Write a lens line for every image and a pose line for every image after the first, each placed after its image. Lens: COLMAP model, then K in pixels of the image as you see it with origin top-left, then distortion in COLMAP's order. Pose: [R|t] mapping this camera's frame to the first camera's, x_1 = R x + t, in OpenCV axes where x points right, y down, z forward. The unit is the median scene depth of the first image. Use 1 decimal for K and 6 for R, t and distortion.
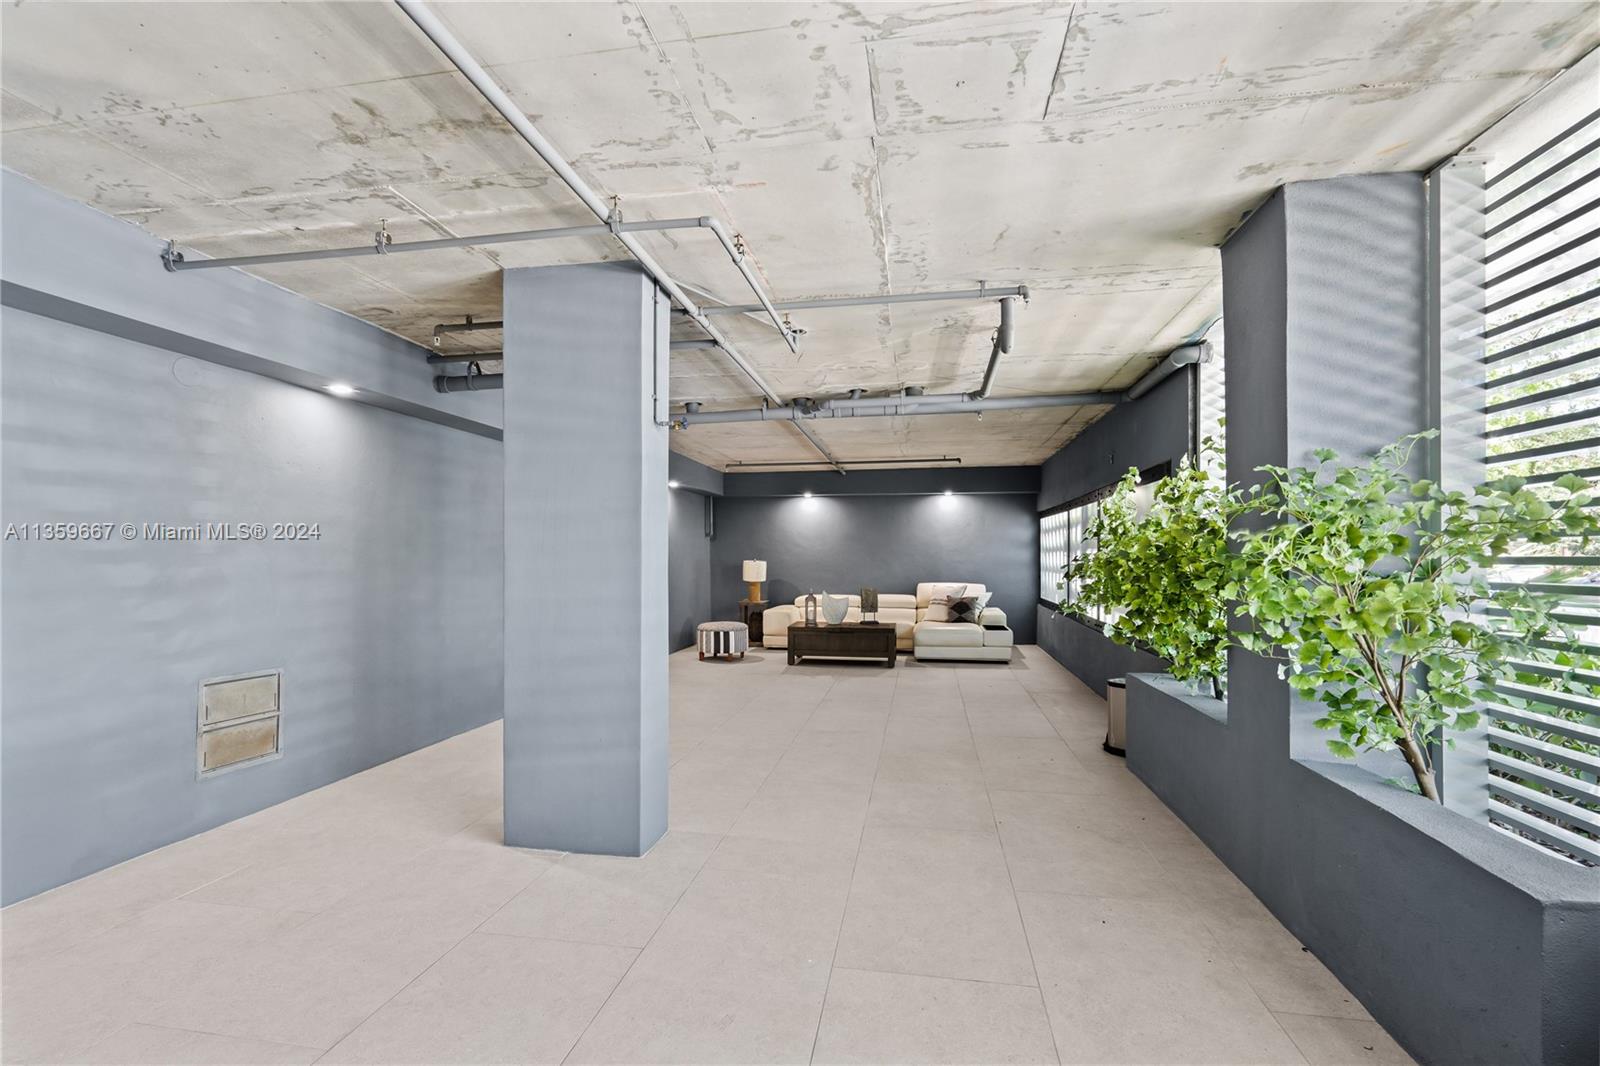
lens RADIAL K [[727.7, 0, 797.6], [0, 727.7, 538.5], [0, 0, 1]] dist [-0.008300, 0.005240]
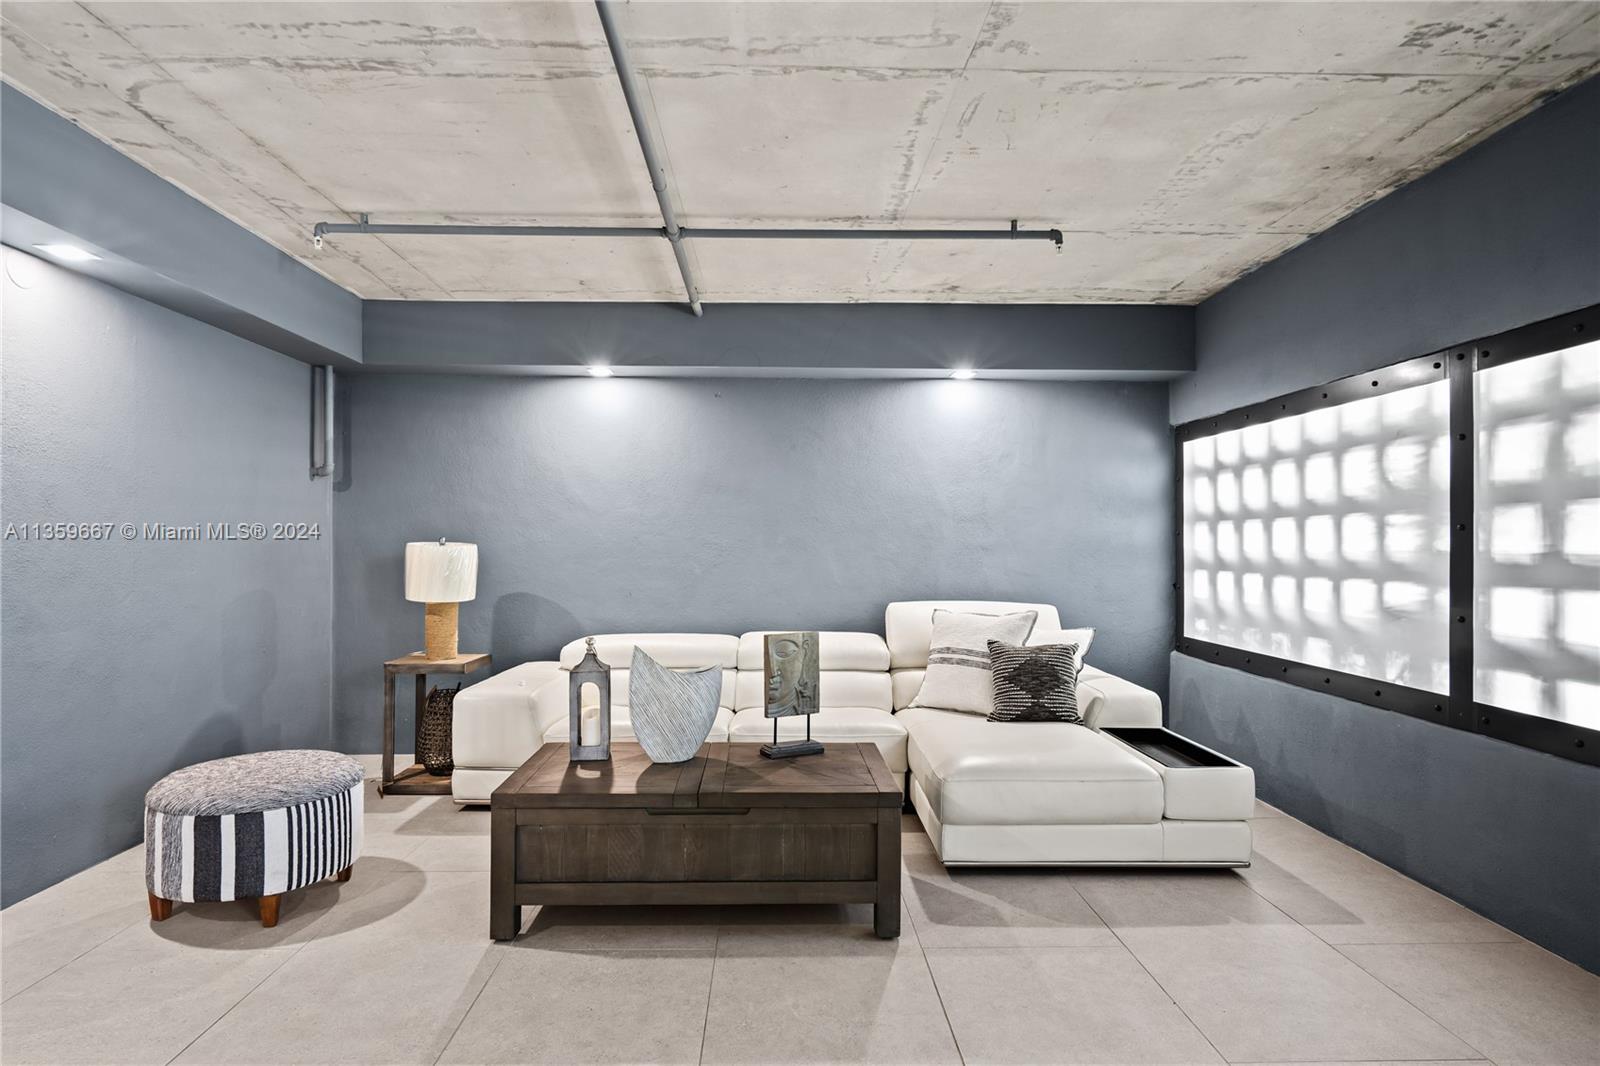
lens RADIAL K [[971.4, 0, 800.0], [0, 971.4, 533.0], [0, 0, 1]] dist [-0.127371, 0.000063]
pose [[0.981951, 0.005367, 0.189058, 0.023344], [-0.006898, 0.999949, 0.007439, 0.021504], [-0.189008, -0.008609, 0.981938, 0.522798]]
